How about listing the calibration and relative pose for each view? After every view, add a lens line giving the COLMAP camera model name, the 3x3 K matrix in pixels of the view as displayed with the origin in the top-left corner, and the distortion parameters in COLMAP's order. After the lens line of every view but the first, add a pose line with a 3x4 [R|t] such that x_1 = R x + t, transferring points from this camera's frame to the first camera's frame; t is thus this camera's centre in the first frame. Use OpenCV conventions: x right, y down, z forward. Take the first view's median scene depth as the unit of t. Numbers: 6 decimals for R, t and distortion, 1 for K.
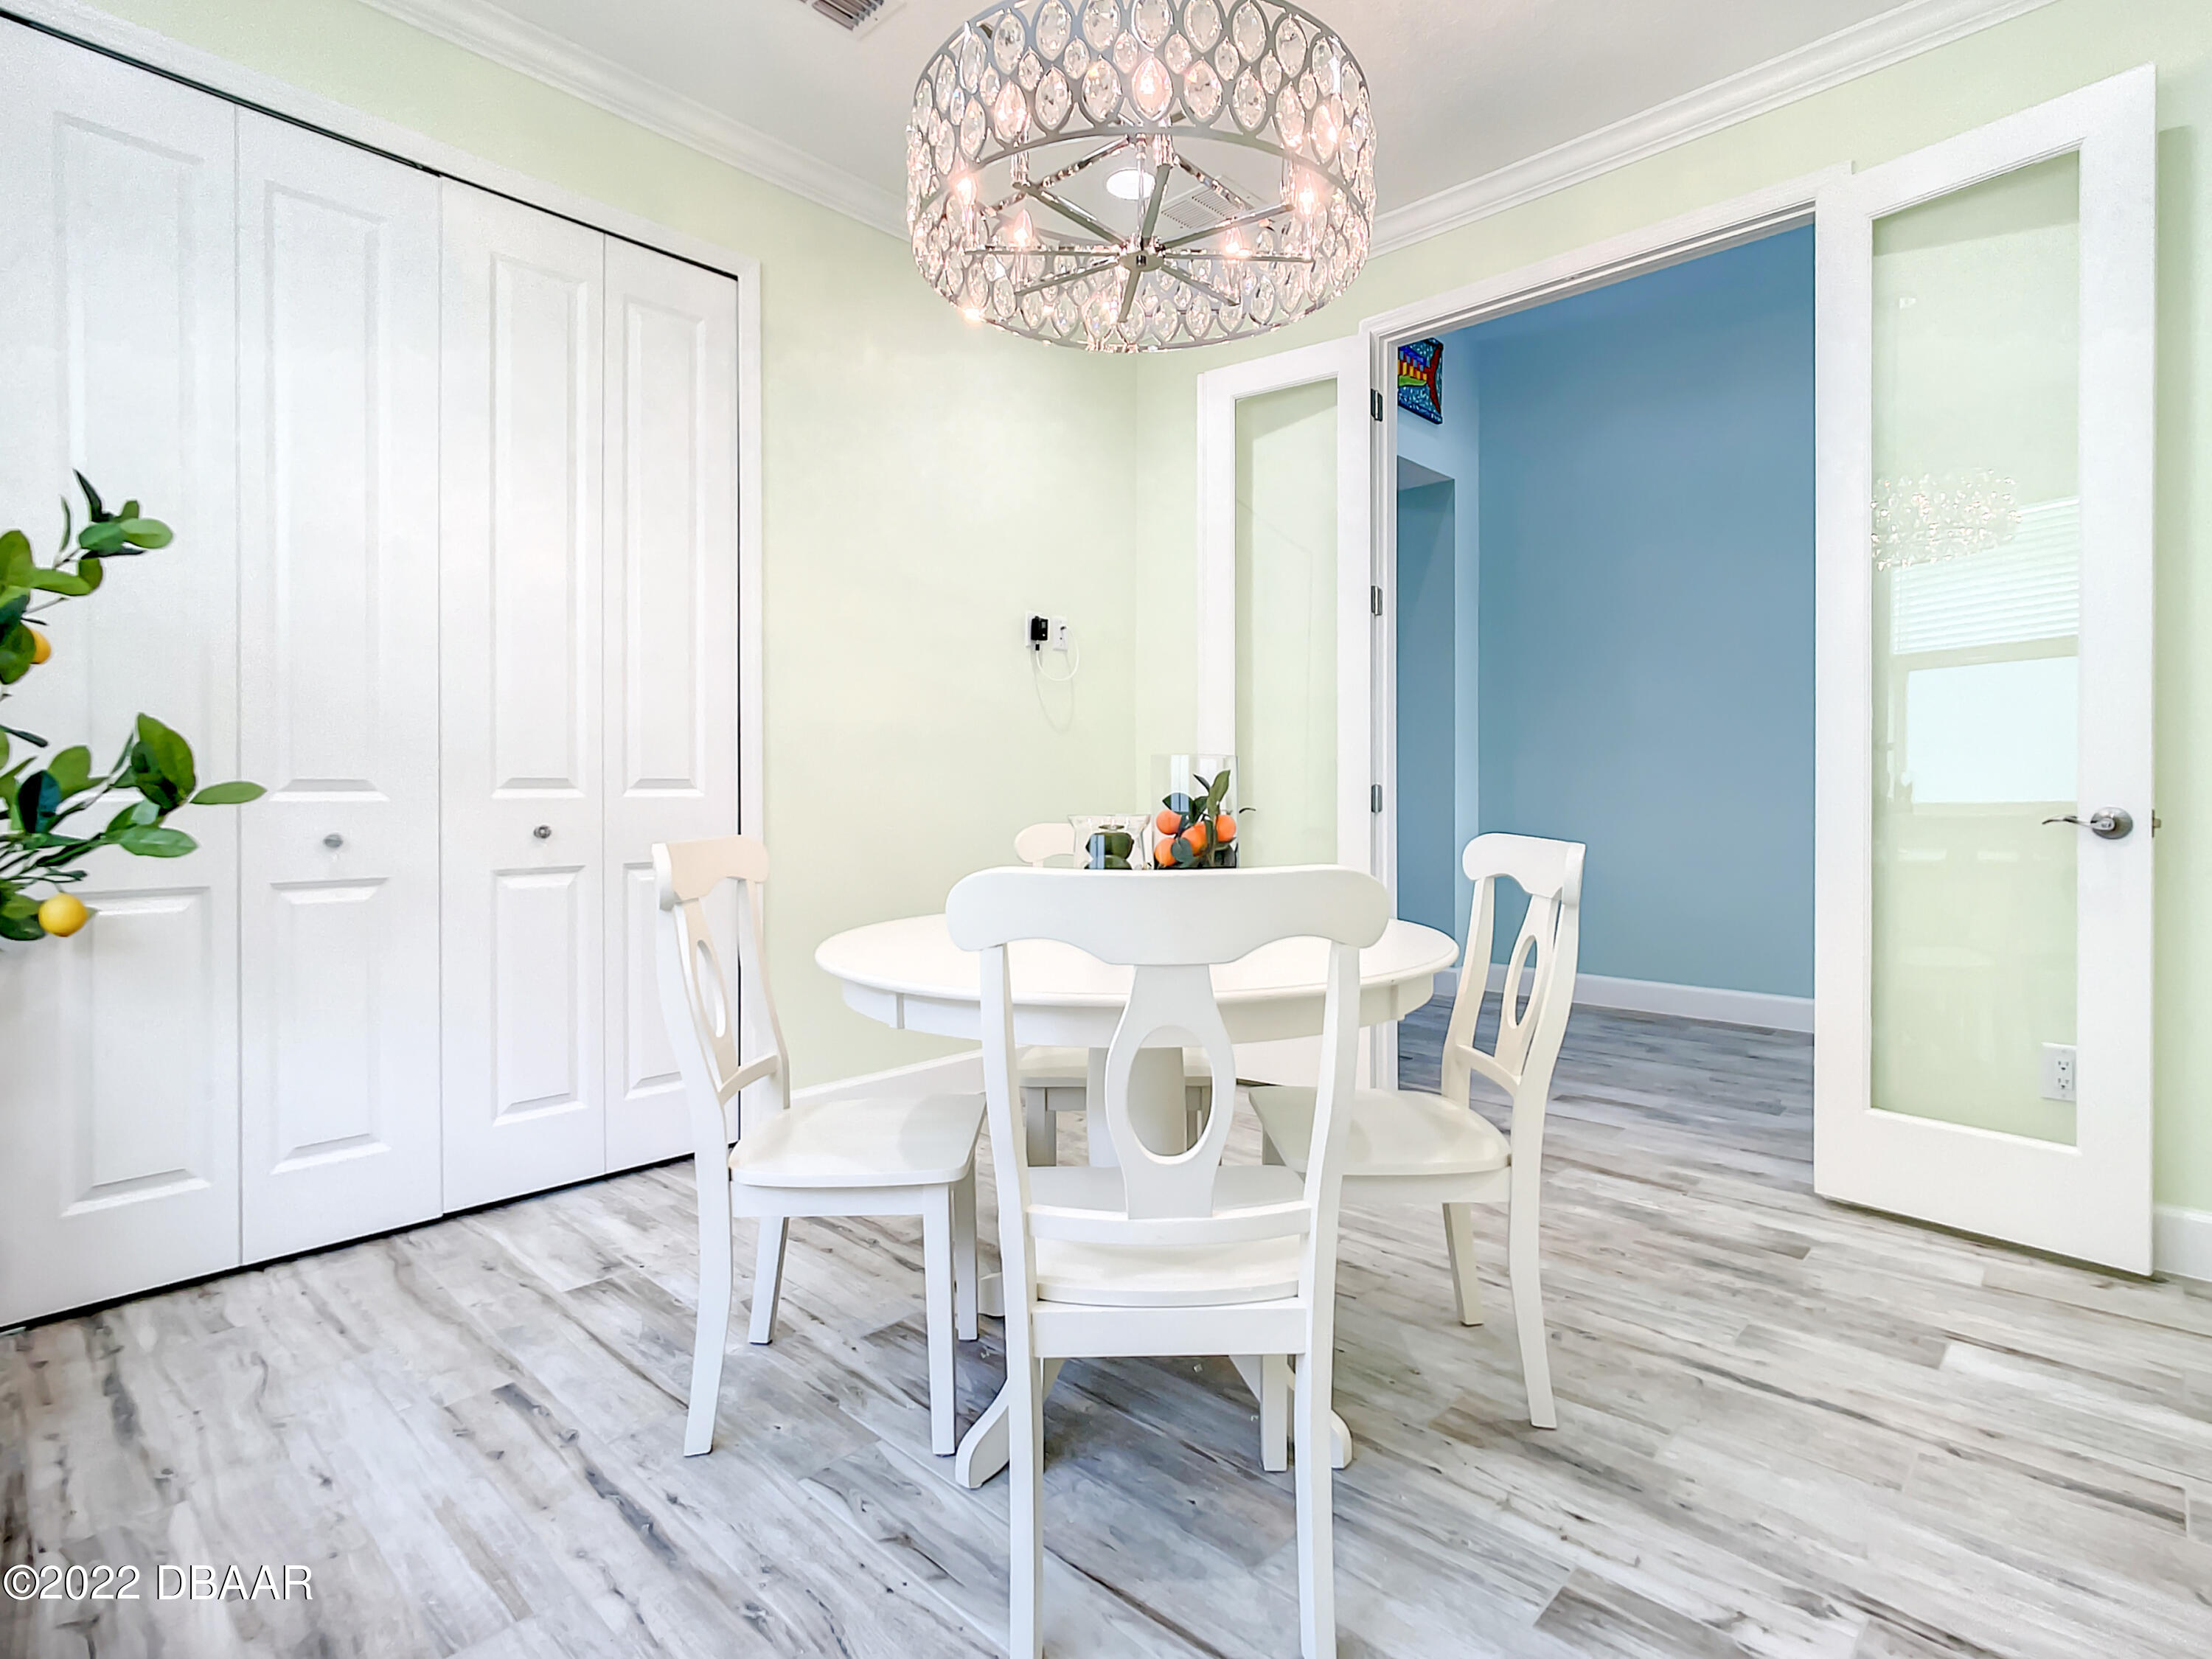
lens RADIAL K [[1146.2, 0, 1130.8], [0, 1146.2, 831.9], [0, 0, 1]] dist [0.031805, -0.000015]
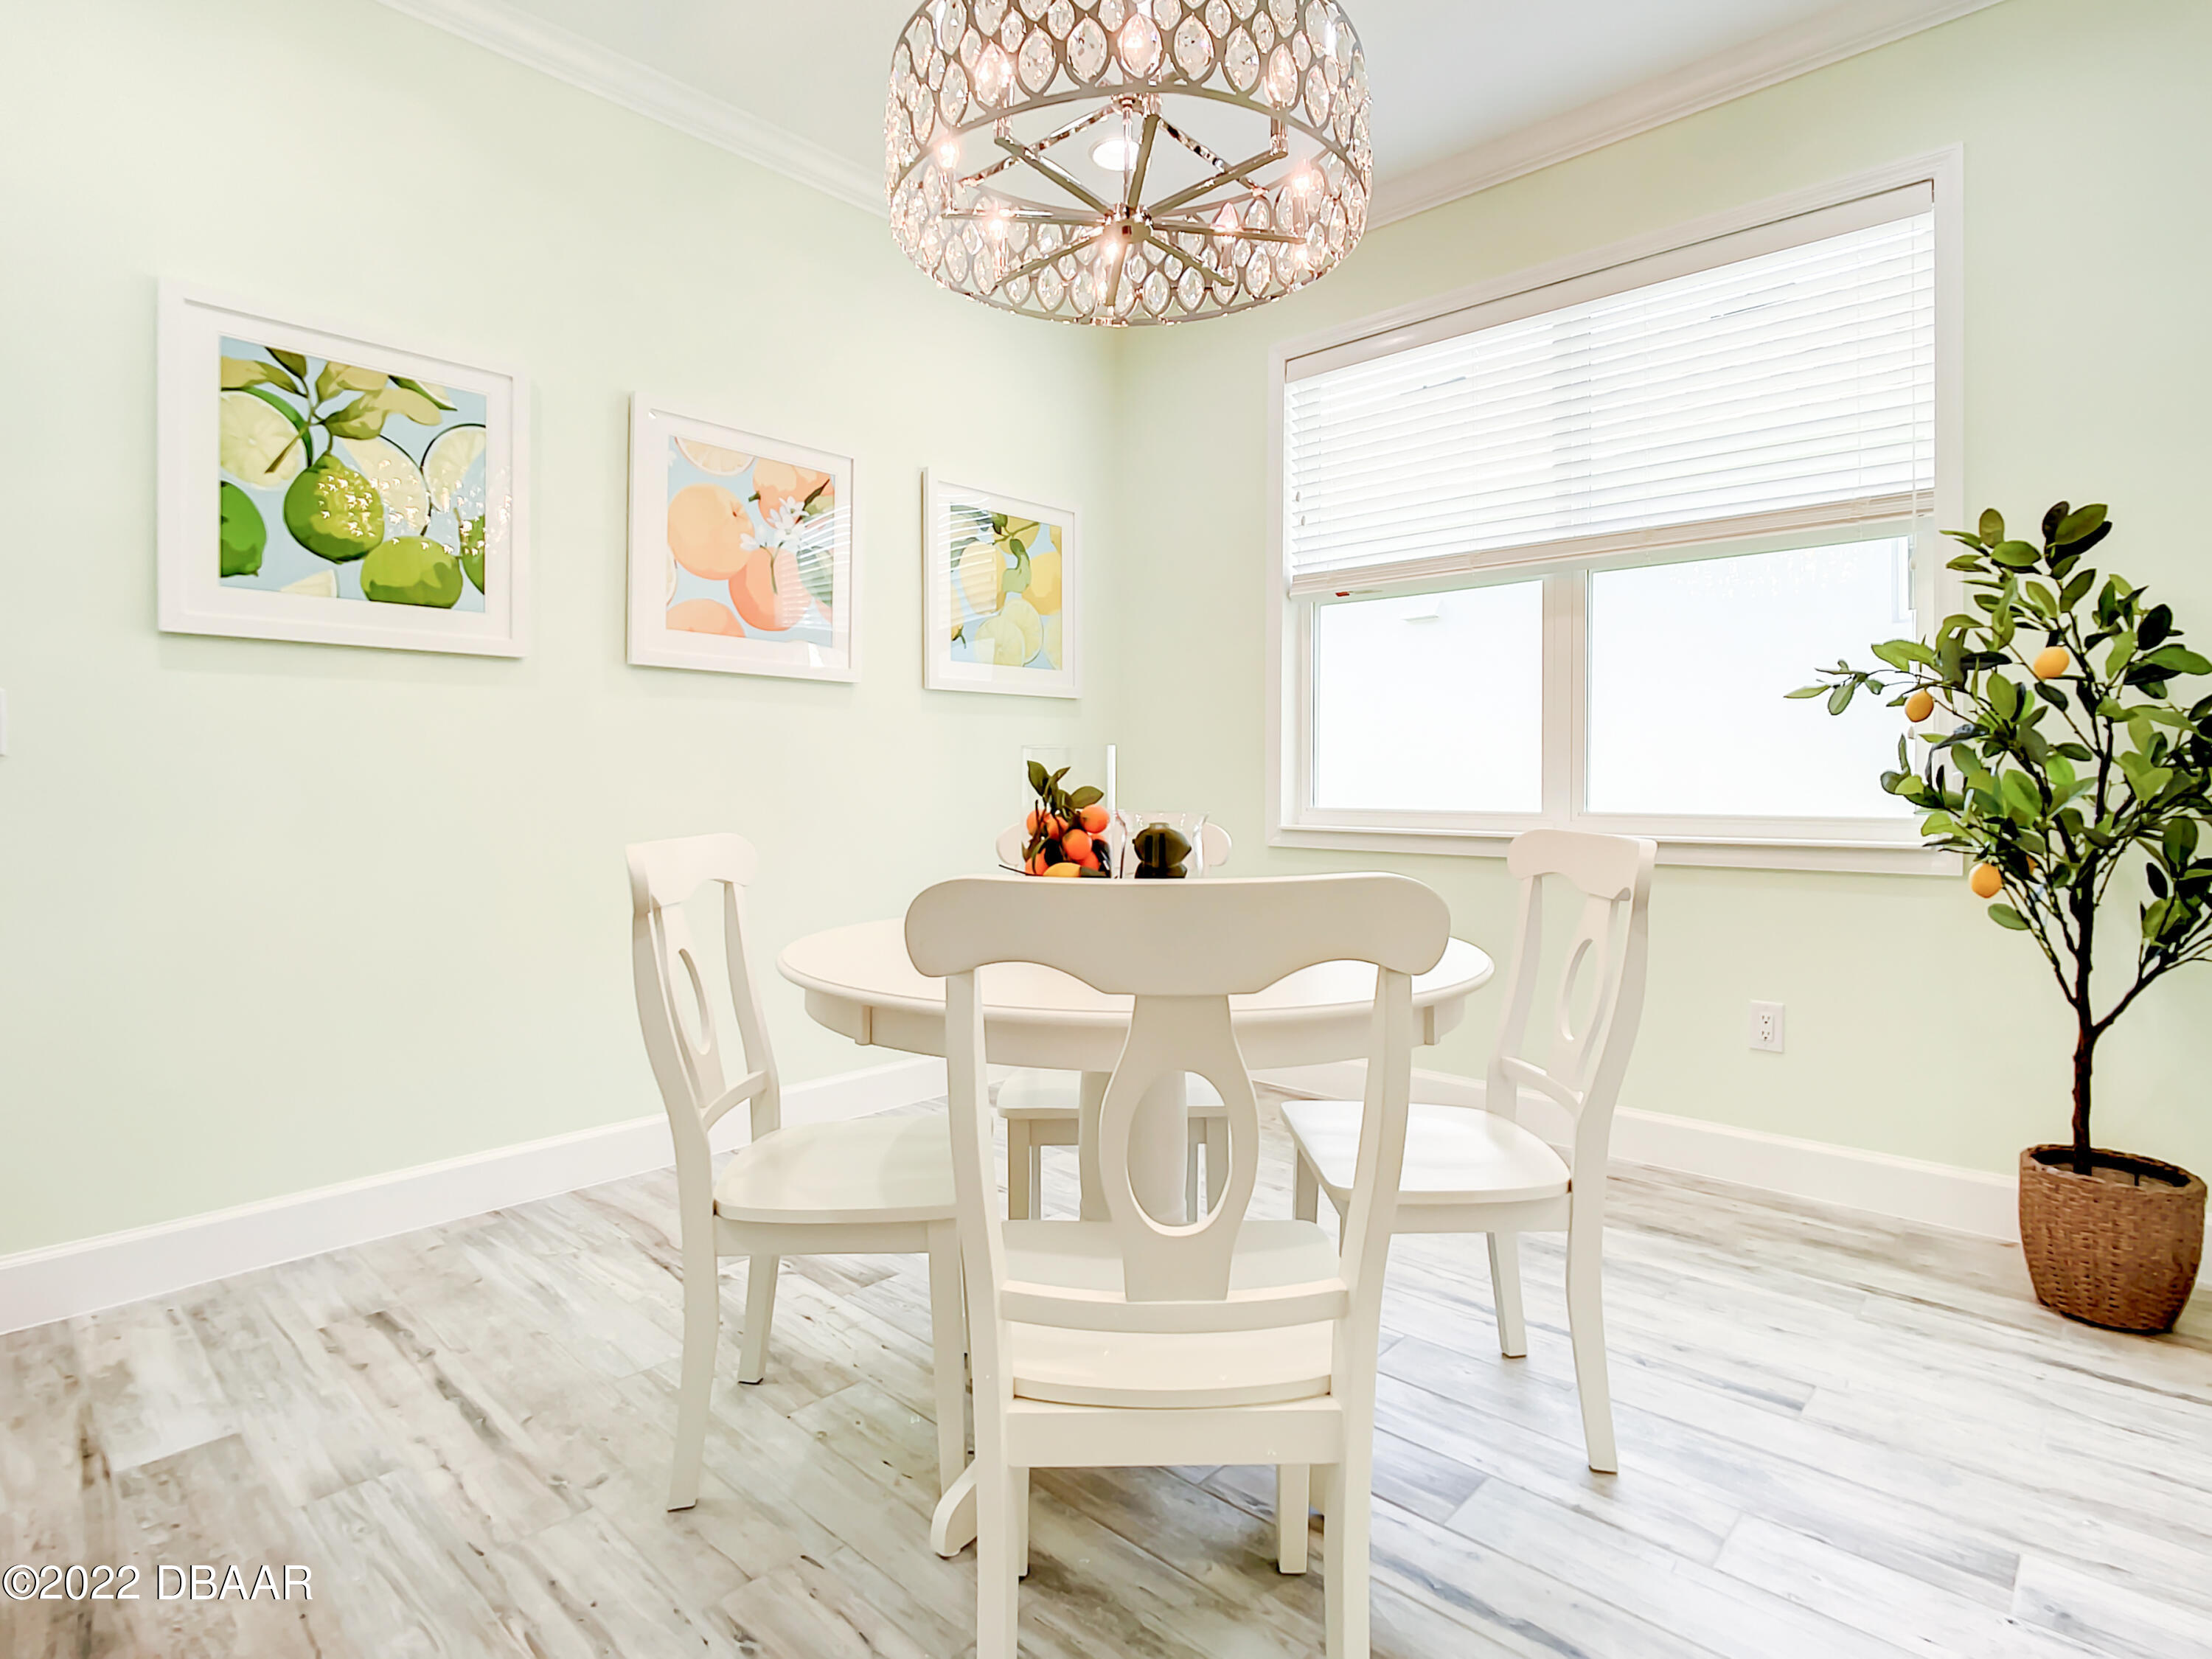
lens RADIAL K [[1183.4, 0, 1106.0], [0, 1183.4, 829.5], [0, 0, 1]] dist [-0.055600, 0.034681]
pose [[-0.999965, 0.001904, 0.008182, 0.019495], [0.002509, 0.997212, 0.074575, -0.064932], [-0.008017, 0.074593, -0.997182, 1.881009]]
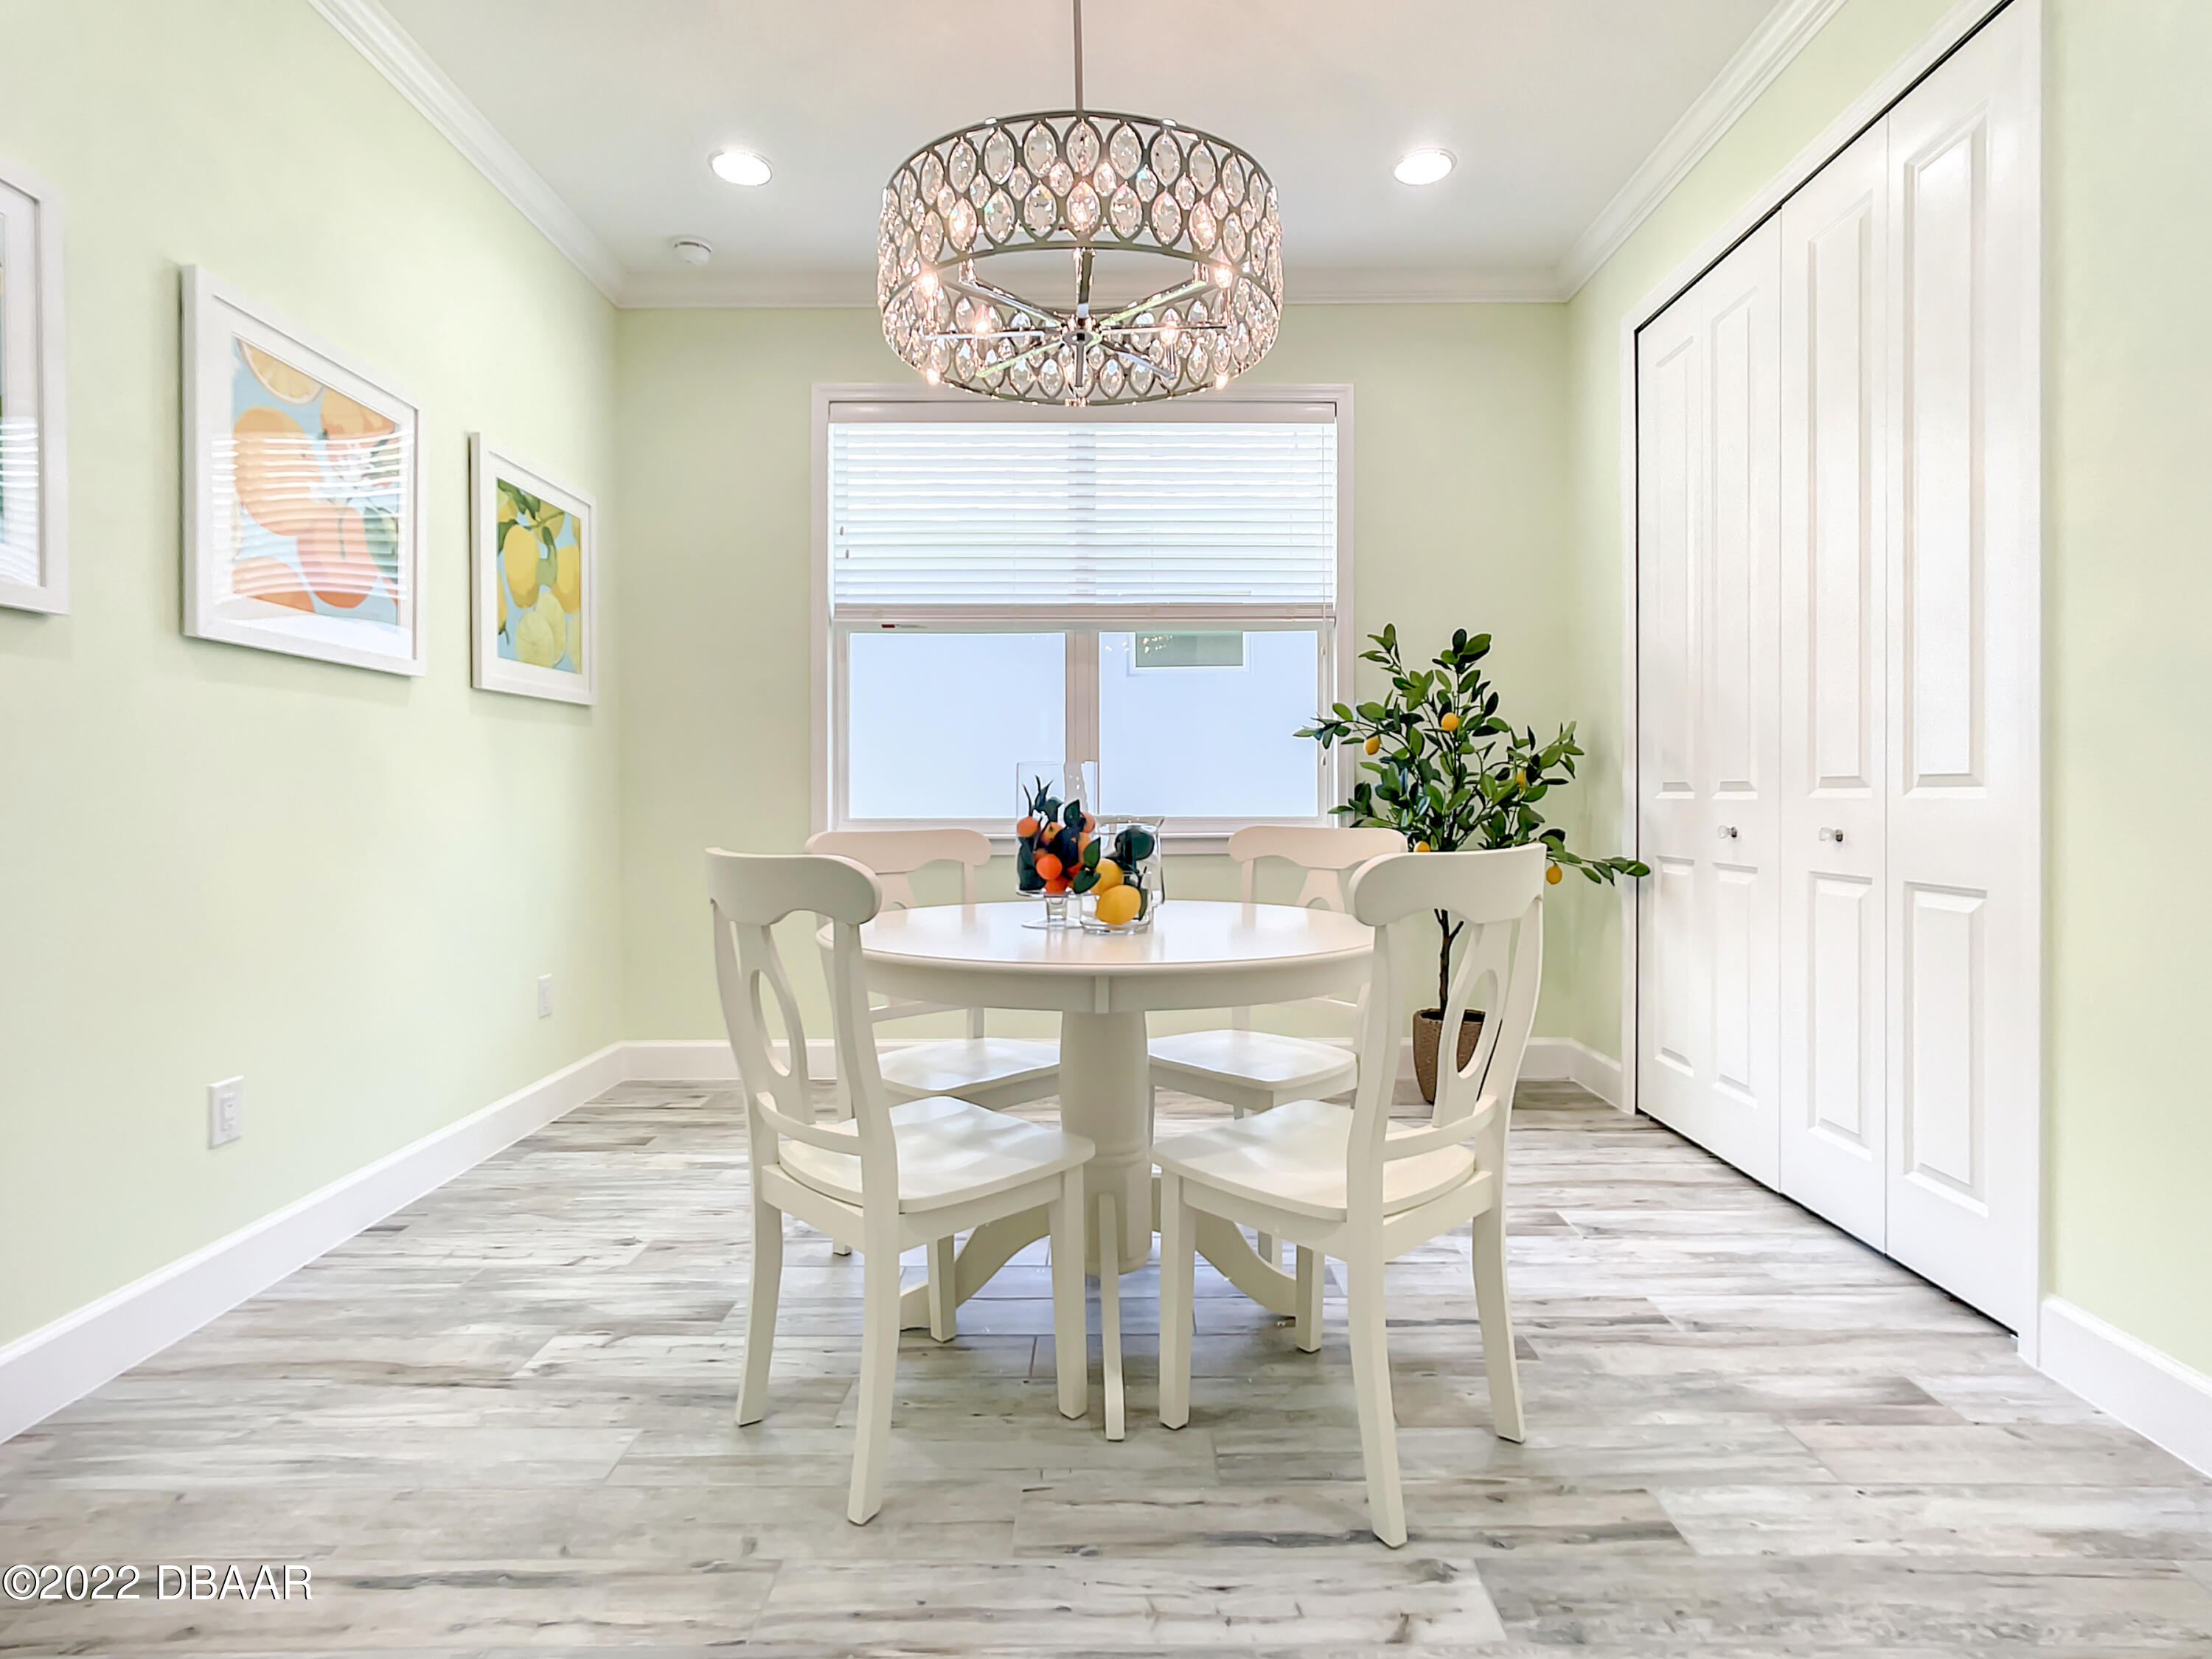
lens RADIAL K [[1146.2, 0, 1130.8], [0, 1146.2, 831.9], [0, 0, 1]] dist [0.031805, -0.000015]
pose [[-0.738093, 0.026828, -0.674166, 0.723713], [-0.020459, 0.997860, 0.062109, -0.066944], [0.674389, 0.059635, -0.735964, 1.804400]]
